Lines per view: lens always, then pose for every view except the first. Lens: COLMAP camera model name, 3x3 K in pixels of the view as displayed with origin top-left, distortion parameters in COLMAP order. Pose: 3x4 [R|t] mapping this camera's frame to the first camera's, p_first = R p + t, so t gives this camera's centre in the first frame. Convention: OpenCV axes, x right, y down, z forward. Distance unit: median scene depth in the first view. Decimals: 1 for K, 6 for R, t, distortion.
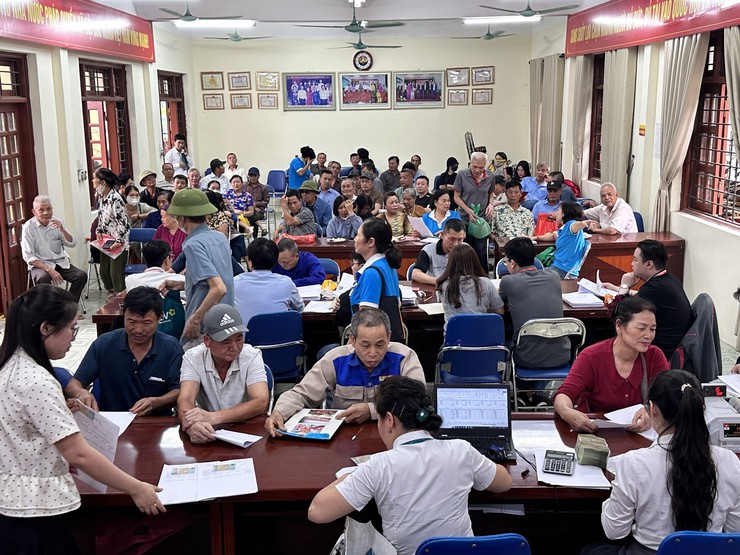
lens RADIAL K [[822.4, 0, 368.9], [0, 822.4, 278.3], [0, 0, 1]] dist [0.087349, 0.000000]
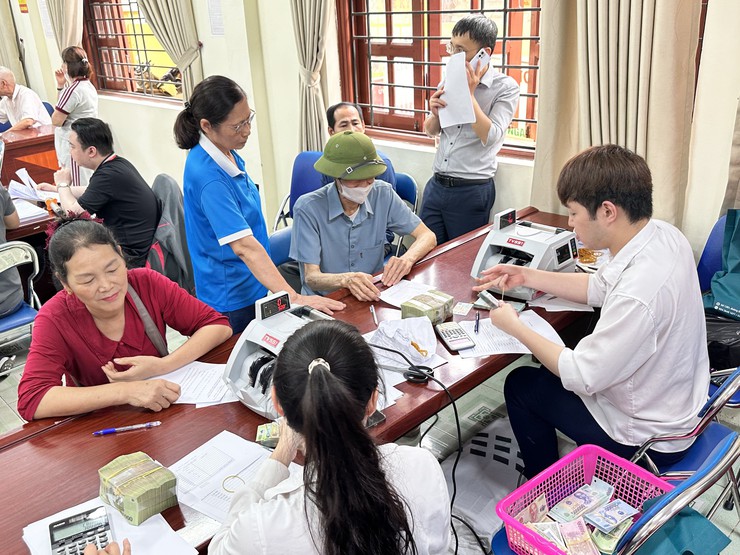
lens RADIAL K [[666.8, 0, 350.2], [0, 666.8, 272.1], [0, 0, 1]] dist [0.006938, 0.014634]
pose [[0.724852, -0.289967, 0.624907, 0.083615], [0.190512, 0.956099, 0.222664, -0.001244], [-0.662038, -0.042346, 0.748273, 0.352383]]
